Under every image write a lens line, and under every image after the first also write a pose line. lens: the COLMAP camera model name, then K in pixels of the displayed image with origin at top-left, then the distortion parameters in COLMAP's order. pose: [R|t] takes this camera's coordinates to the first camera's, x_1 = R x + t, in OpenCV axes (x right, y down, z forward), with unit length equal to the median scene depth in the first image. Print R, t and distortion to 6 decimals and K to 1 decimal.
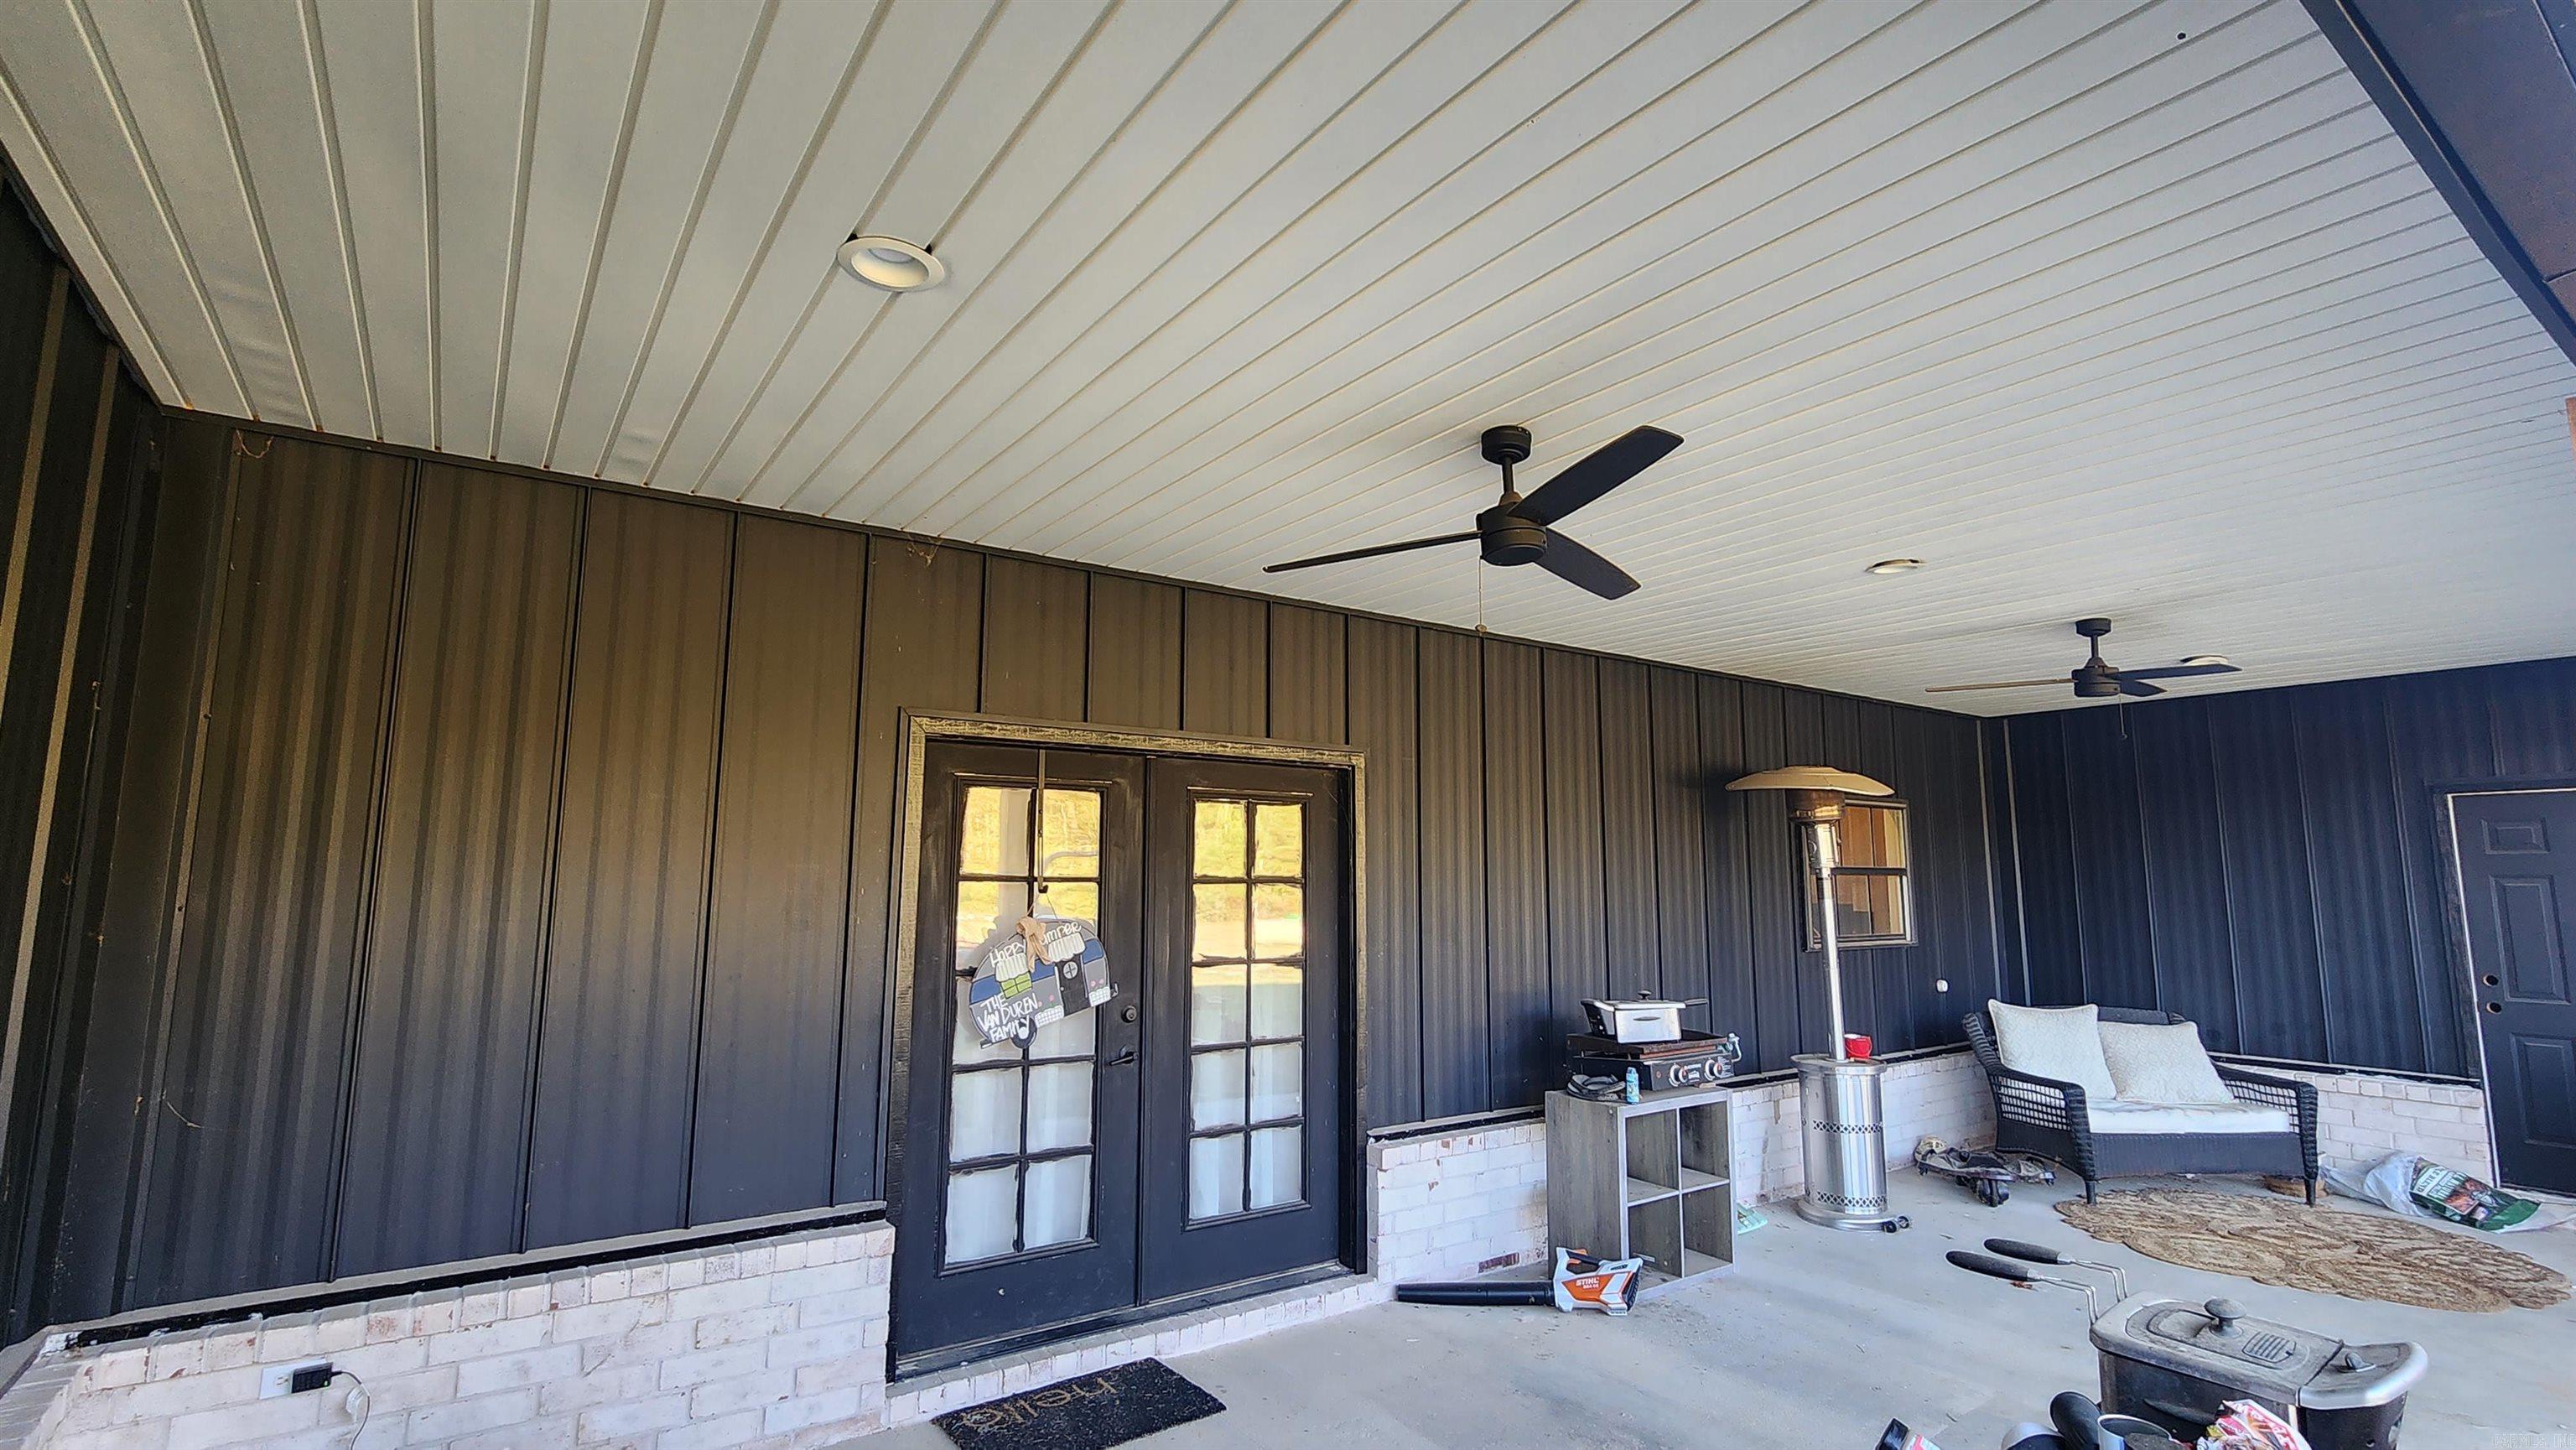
lens RADIAL K [[1174.1, 0, 1288.4], [0, 1174.1, 726.1], [0, 0, 1]] dist [0.003396, 0.000457]
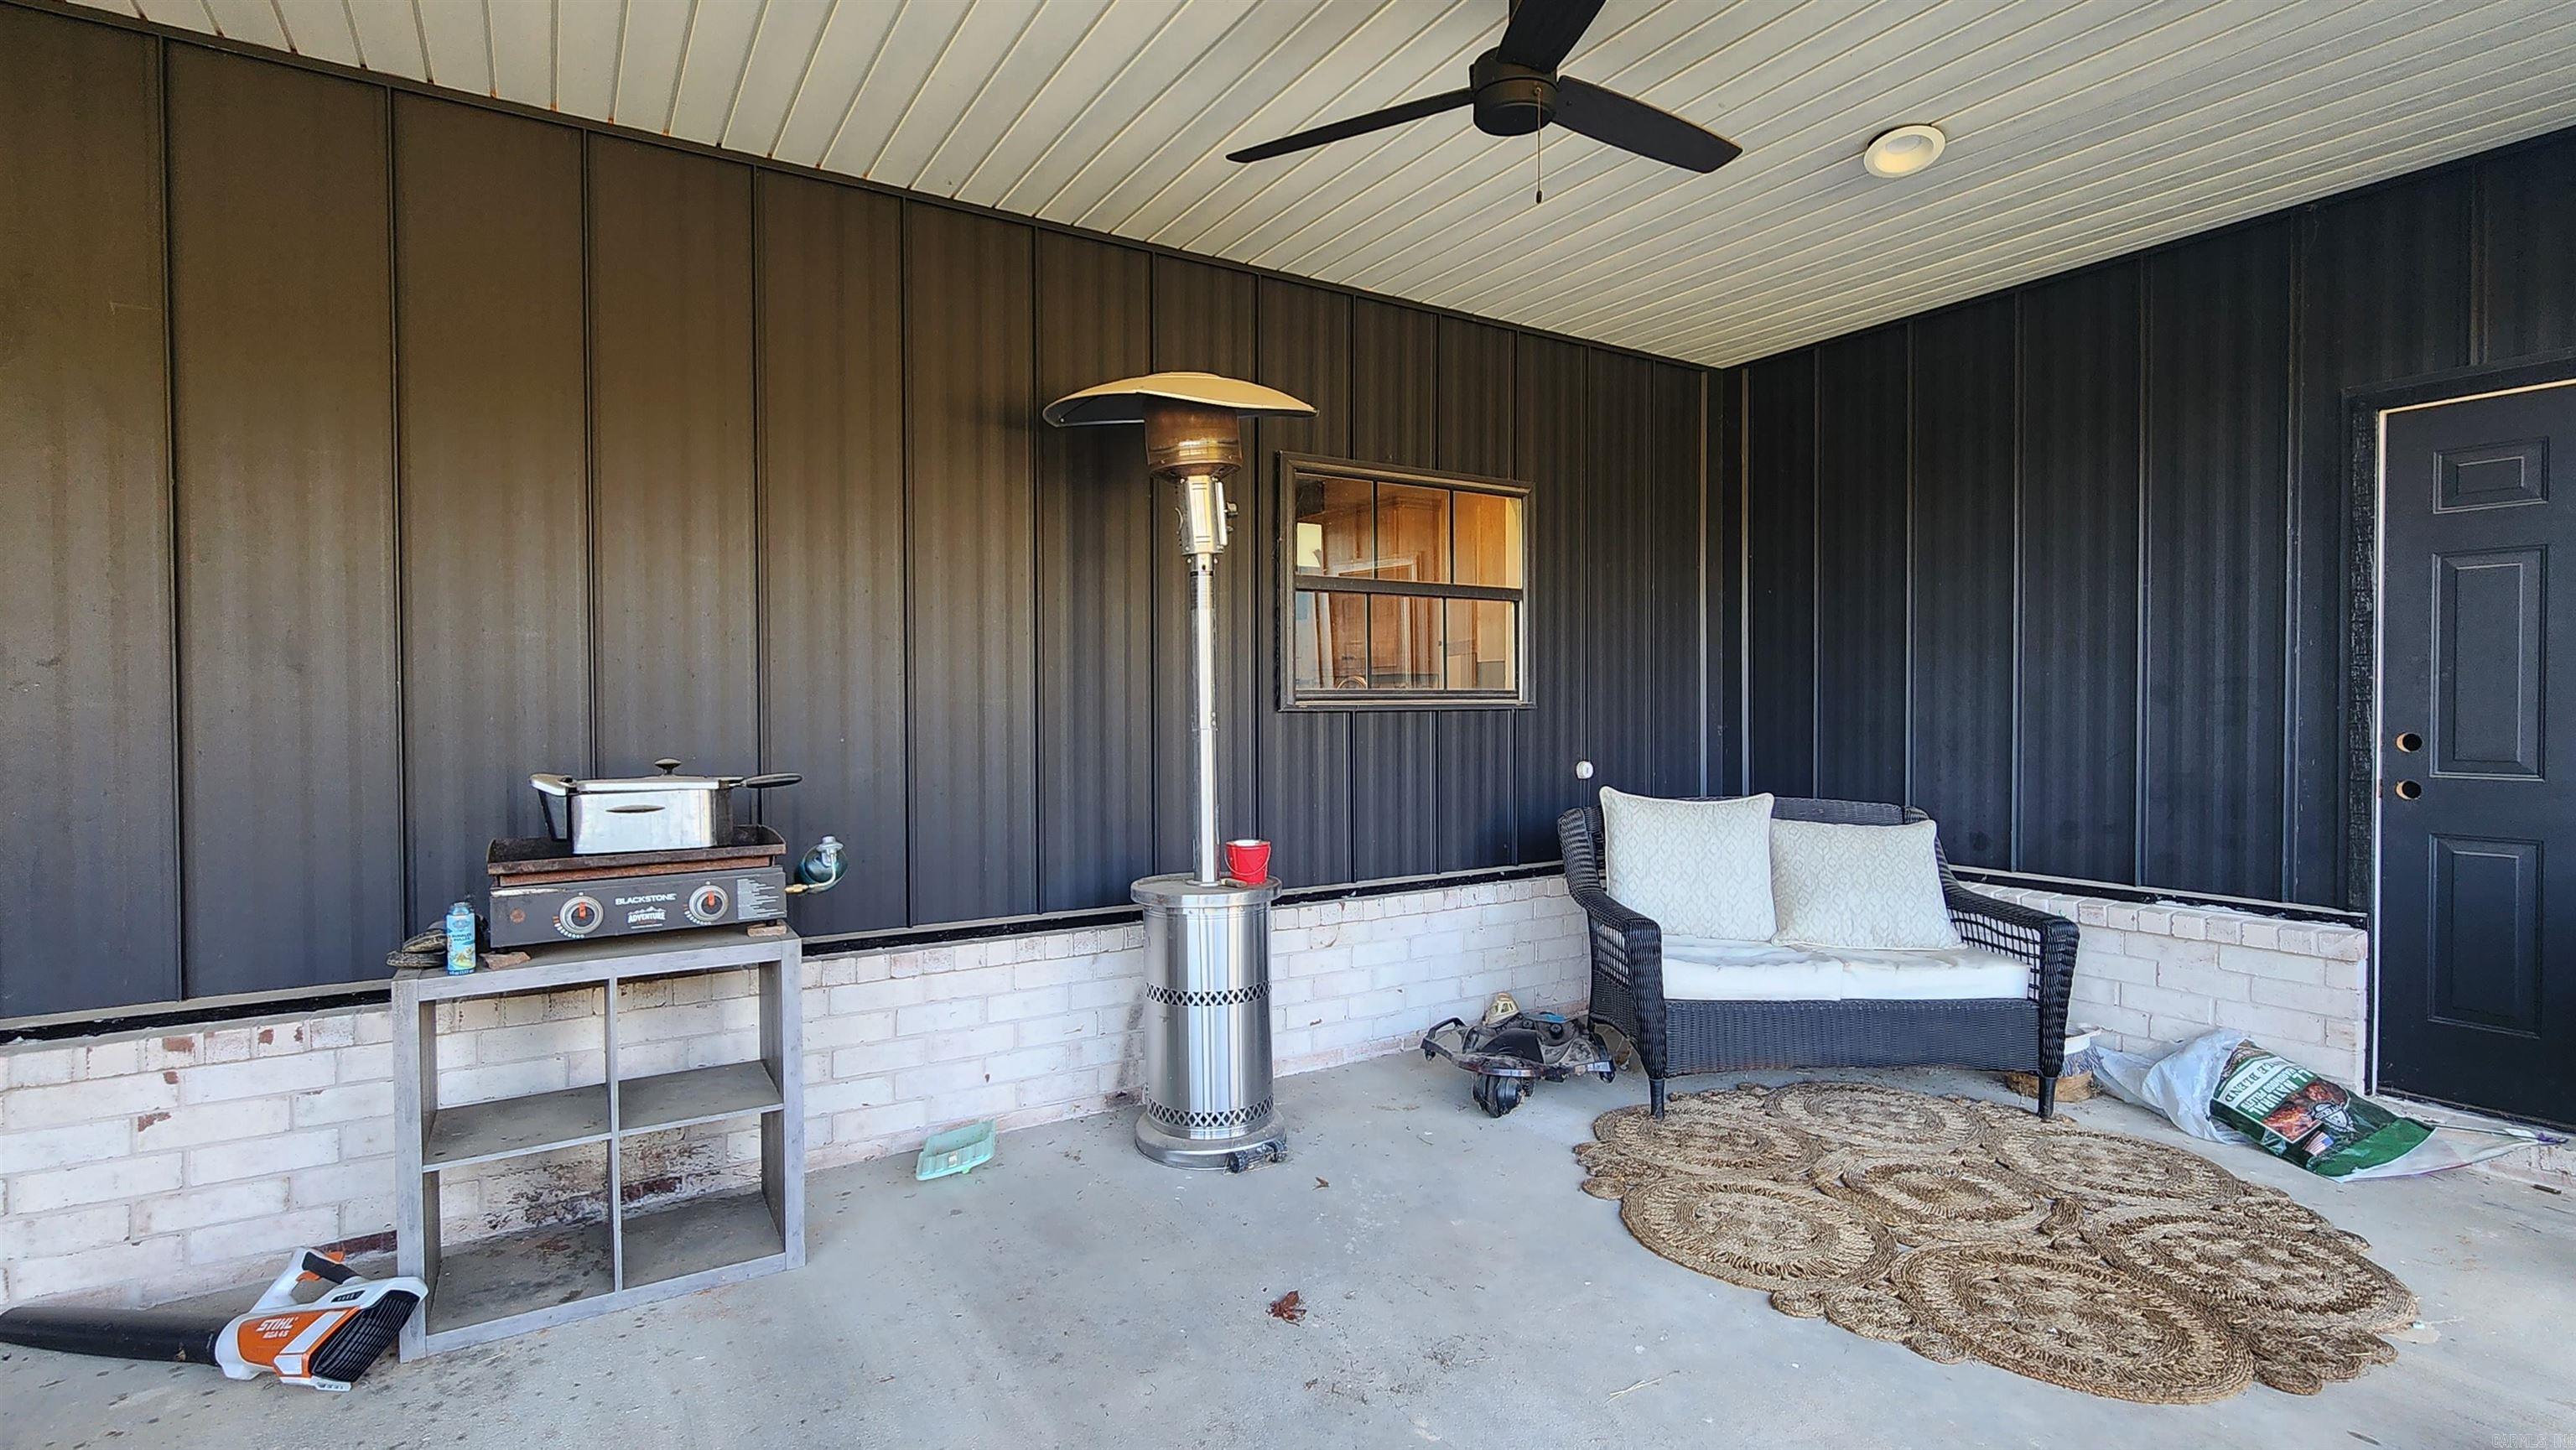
lens RADIAL K [[1174.1, 0, 1286.6], [0, 1174.1, 720.2], [0, 0, 1]] dist [0.003396, 0.000457]
pose [[0.998550, -0.007841, -0.053252, 0.523138], [0.015477, 0.989378, 0.144538, 0.117486], [0.051553, -0.145153, 0.988065, 0.425748]]
